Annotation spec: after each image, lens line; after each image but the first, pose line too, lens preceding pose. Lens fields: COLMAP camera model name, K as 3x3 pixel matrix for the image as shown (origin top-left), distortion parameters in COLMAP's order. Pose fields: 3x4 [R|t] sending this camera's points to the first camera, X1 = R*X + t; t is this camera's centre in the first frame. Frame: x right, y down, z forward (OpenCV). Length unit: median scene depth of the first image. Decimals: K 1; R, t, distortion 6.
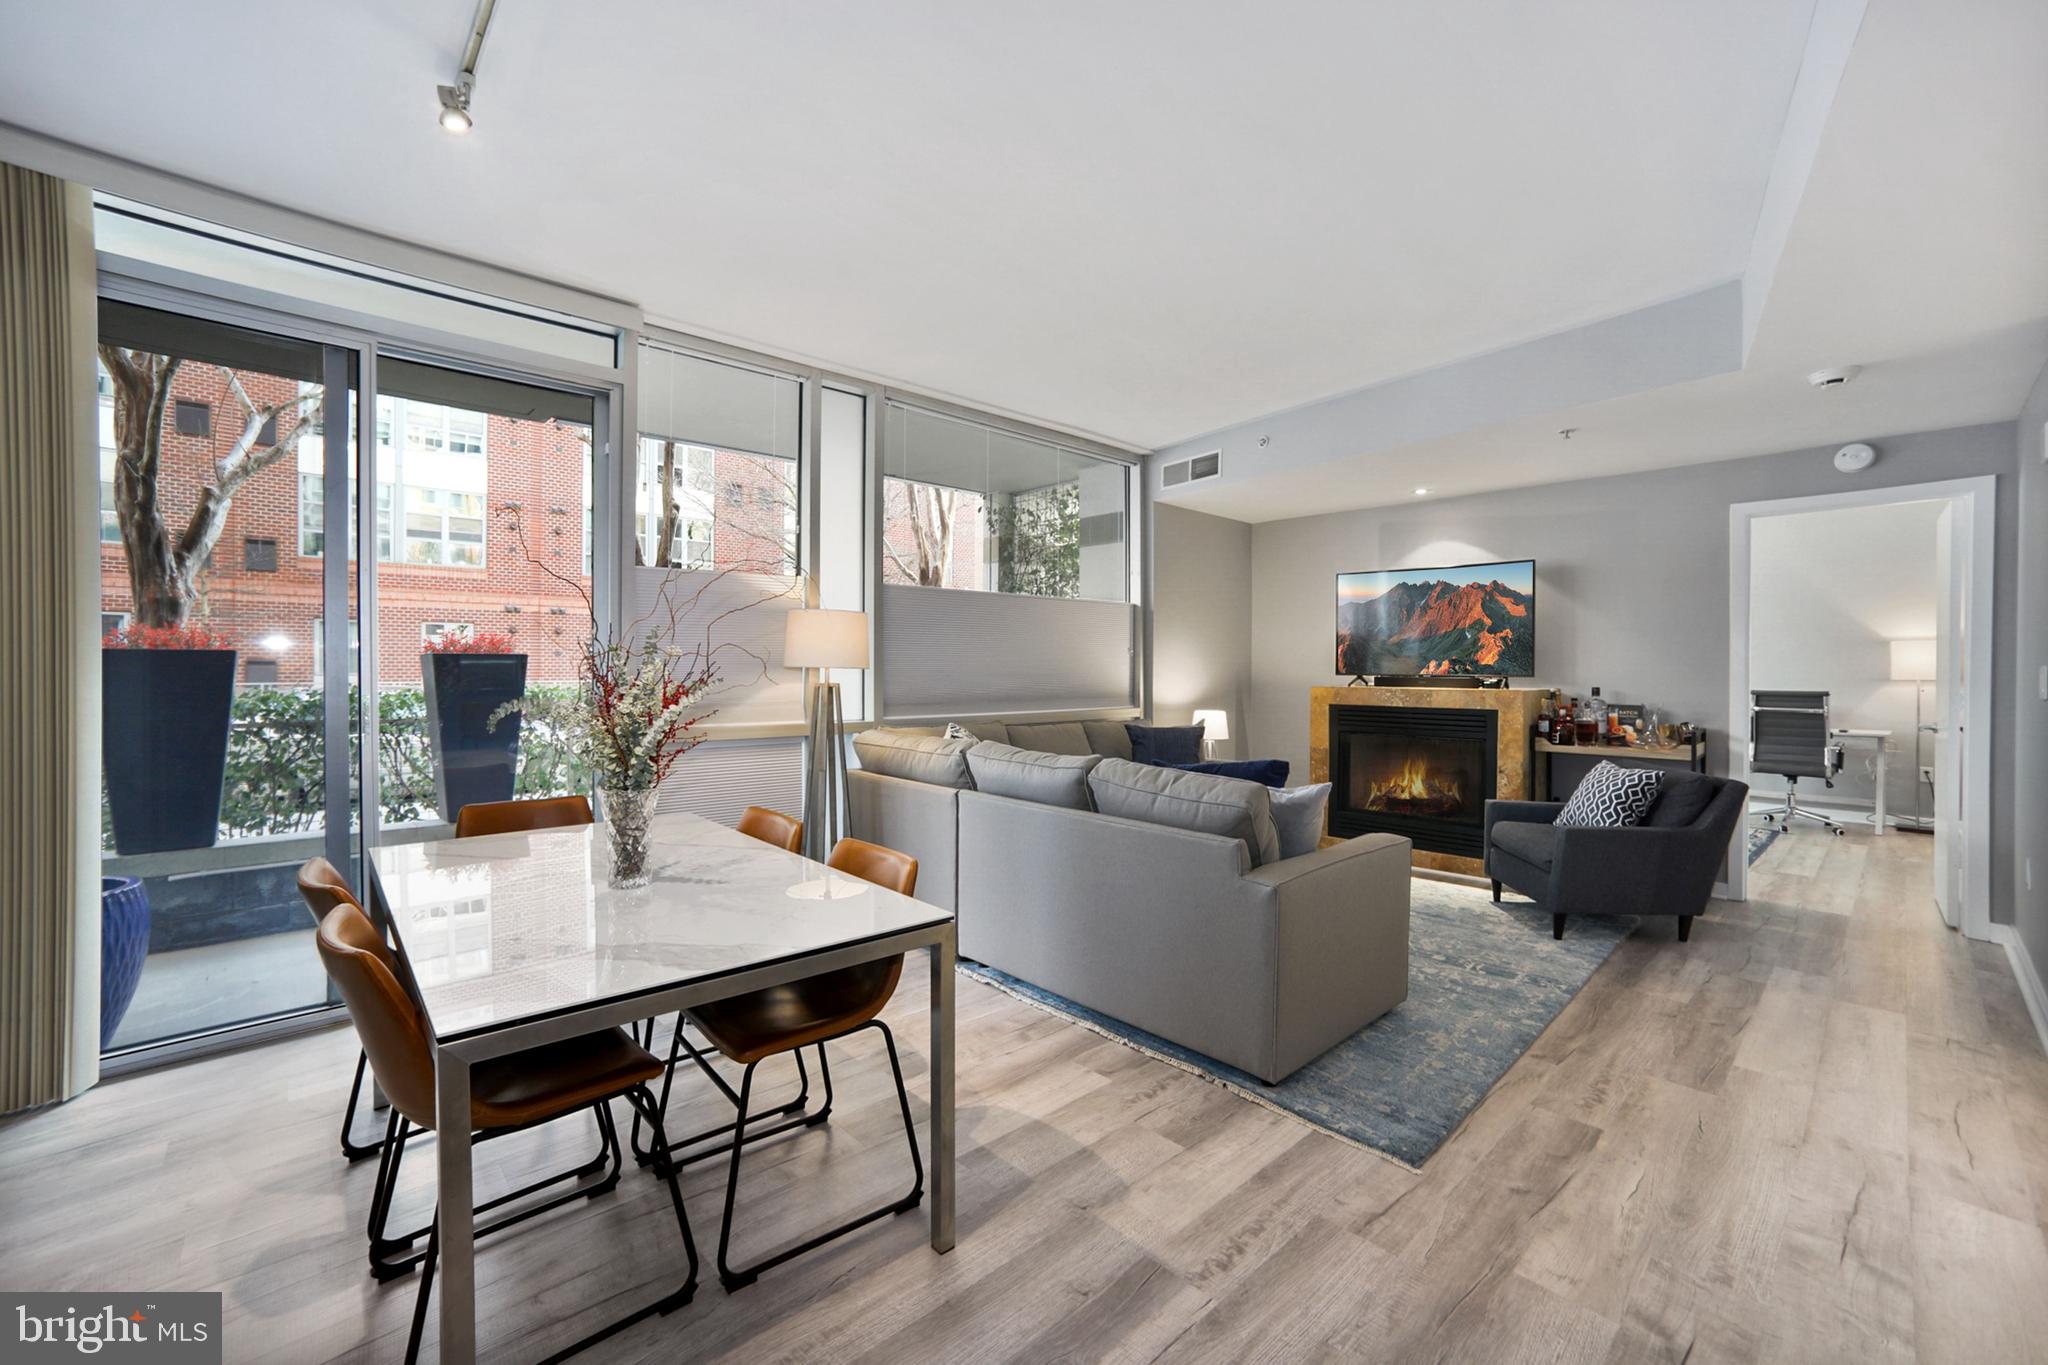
lens RADIAL K [[838.9, 0, 1026.3], [0, 838.9, 669.6], [0, 0, 1]] dist [-0.042842, 0.017752]
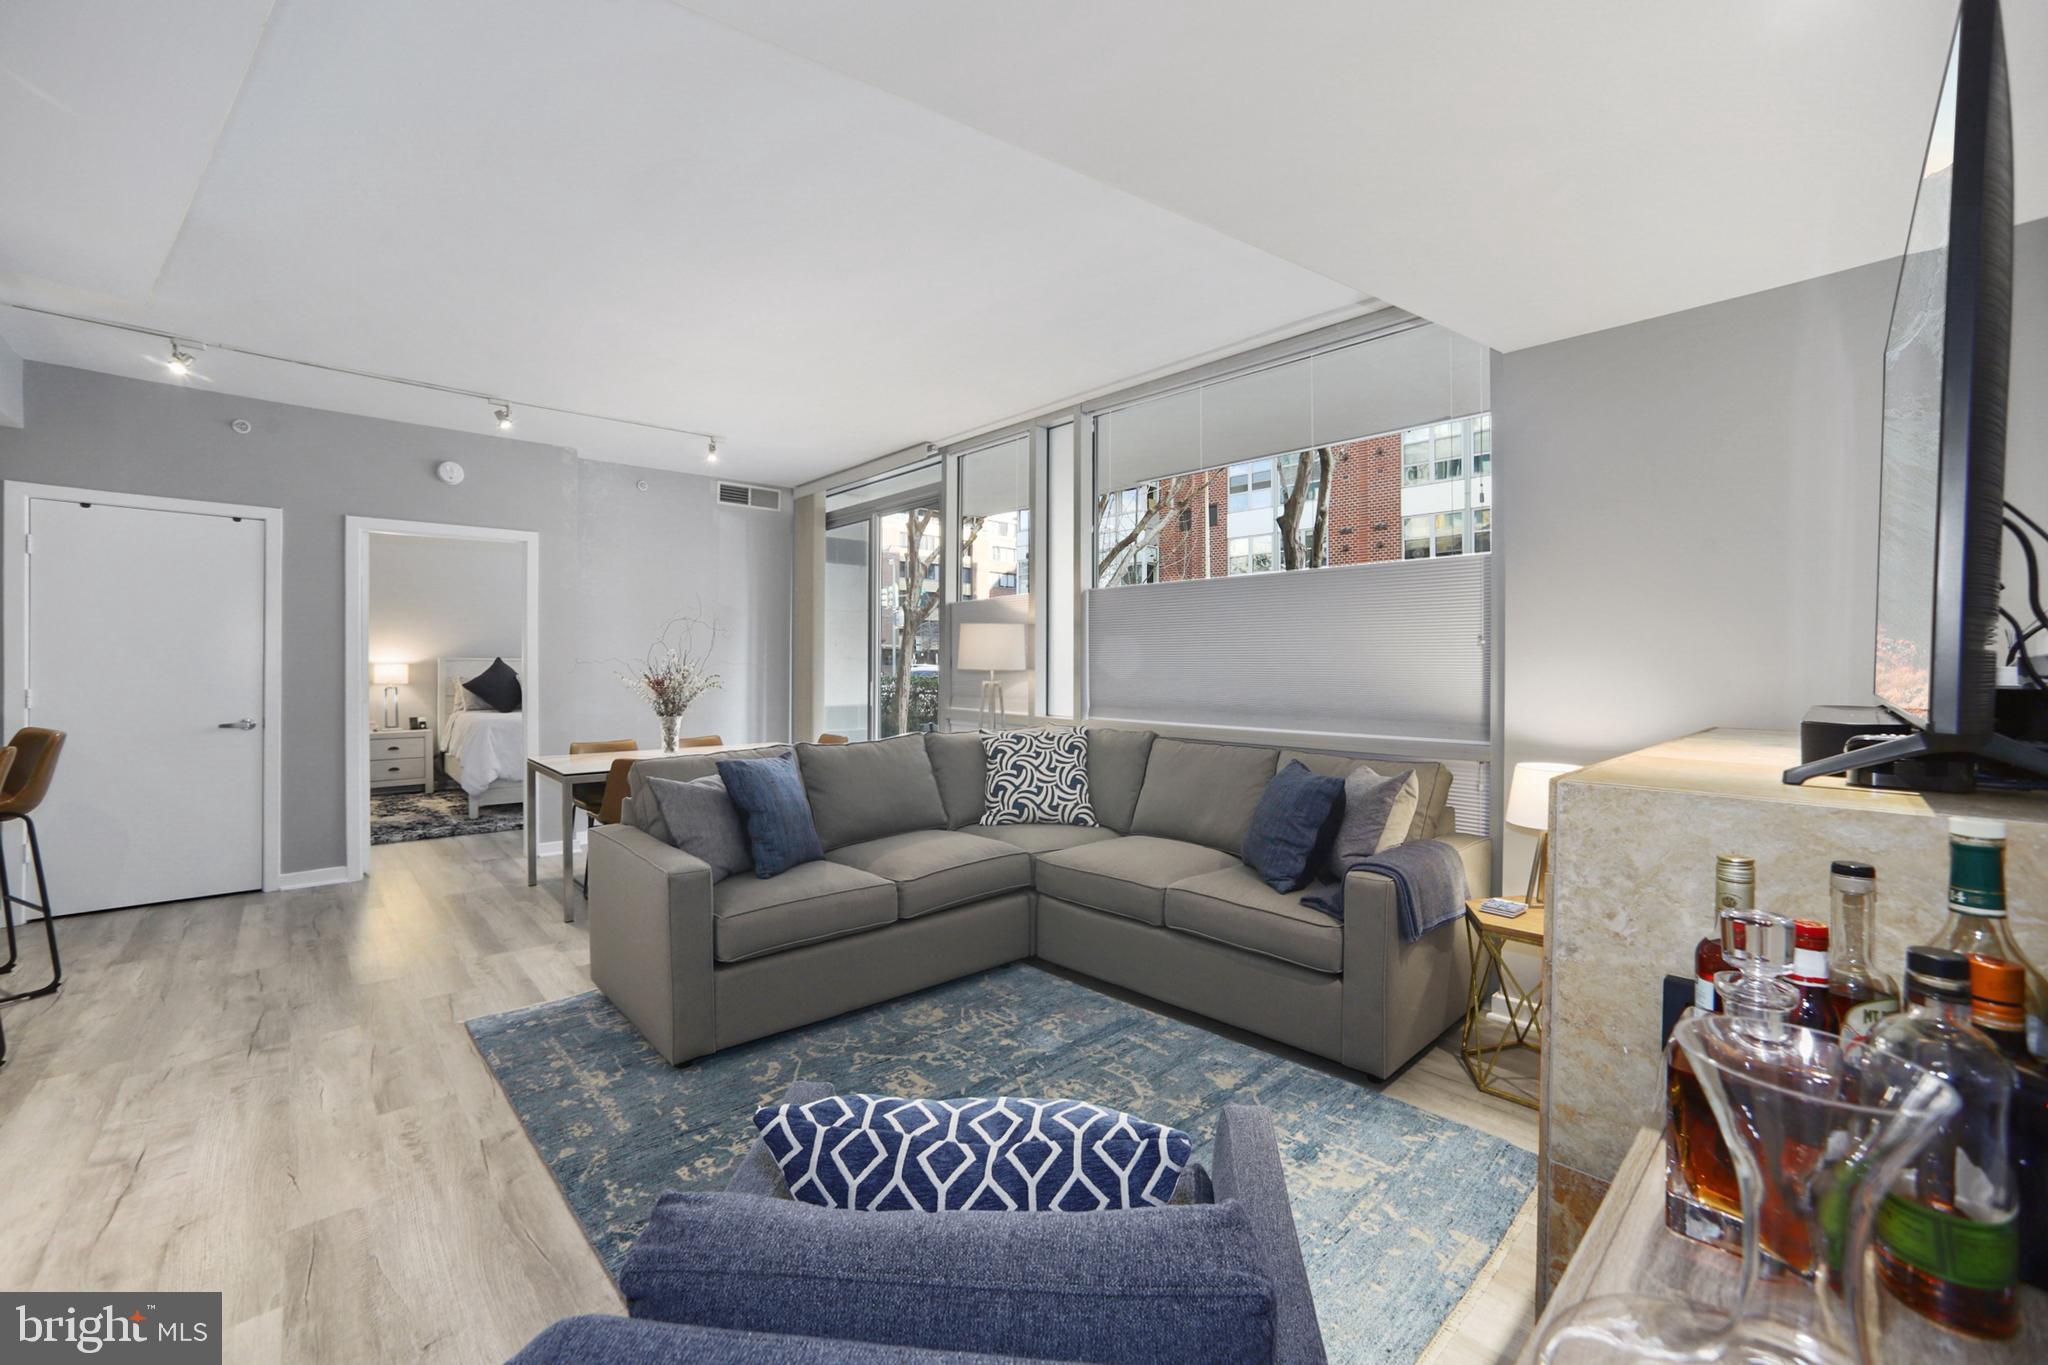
lens RADIAL K [[838.9, 0, 1004.3], [0, 838.9, 665.2], [0, 0, 1]] dist [-0.042842, 0.017752]
pose [[-0.033521, -0.002941, -0.999434, 0.805023], [-0.007423, 0.999969, -0.002694, -0.002104], [0.999410, 0.007328, -0.033542, 0.856284]]
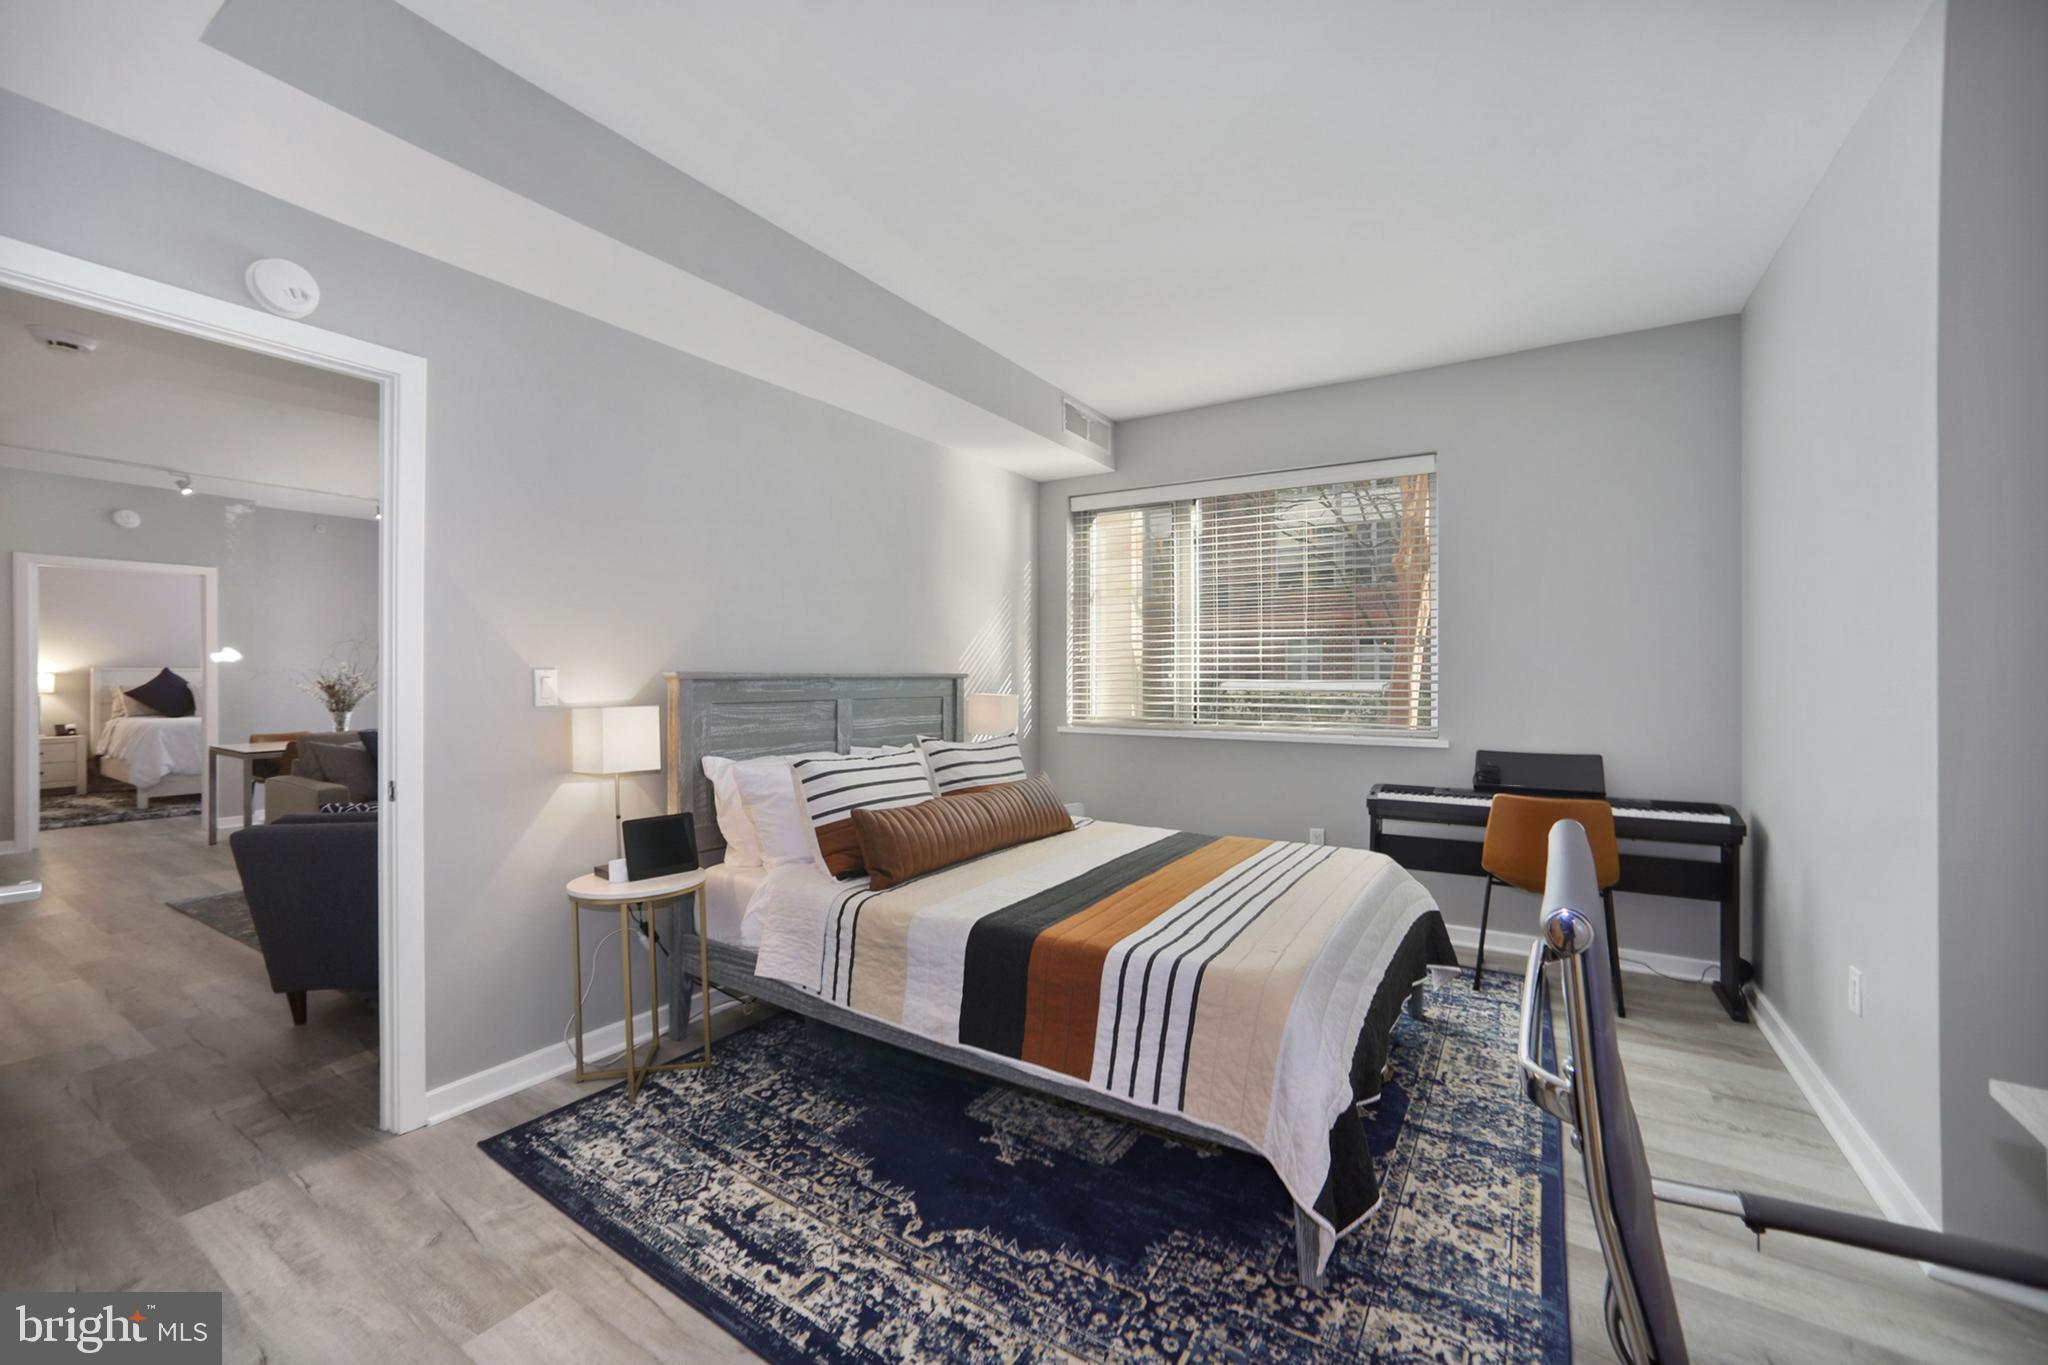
lens RADIAL K [[800.1, 0, 1009.9], [0, 800.1, 683.9], [0, 0, 1]] dist [-0.004604, 0.002329]
pose [[0.245701, 0.005277, -0.969331, 1.336433], [-0.010069, 0.999945, 0.002892, -0.001889], [0.969293, 0.009050, 0.245741, 1.152434]]
